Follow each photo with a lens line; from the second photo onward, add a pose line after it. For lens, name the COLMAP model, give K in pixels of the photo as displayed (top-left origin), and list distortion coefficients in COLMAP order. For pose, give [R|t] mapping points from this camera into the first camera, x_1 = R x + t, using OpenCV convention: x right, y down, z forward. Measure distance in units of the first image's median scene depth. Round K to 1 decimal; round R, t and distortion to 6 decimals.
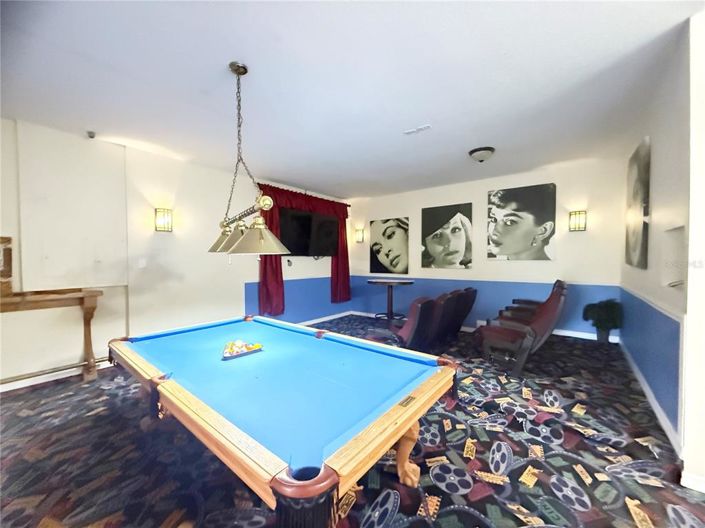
lens RADIAL K [[281.1, 0, 349.5], [0, 281.1, 265.0], [0, 0, 1]] dist [0.002496, -0.000170]
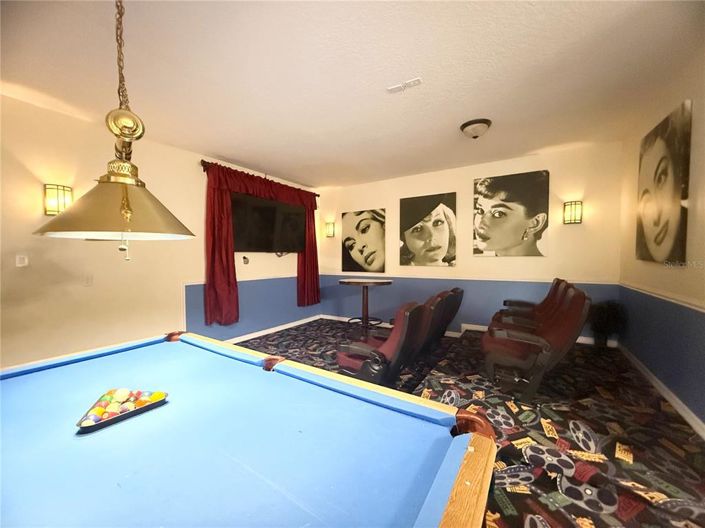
lens RADIAL K [[281.1, 0, 348.9], [0, 281.1, 264.0], [0, 0, 1]] dist [0.002496, -0.000170]
pose [[0.994989, -0.003854, 0.099911, 0.009790], [0.003681, 0.999991, 0.001917, 0.003534], [-0.099917, -0.001540, 0.994995, 0.186125]]
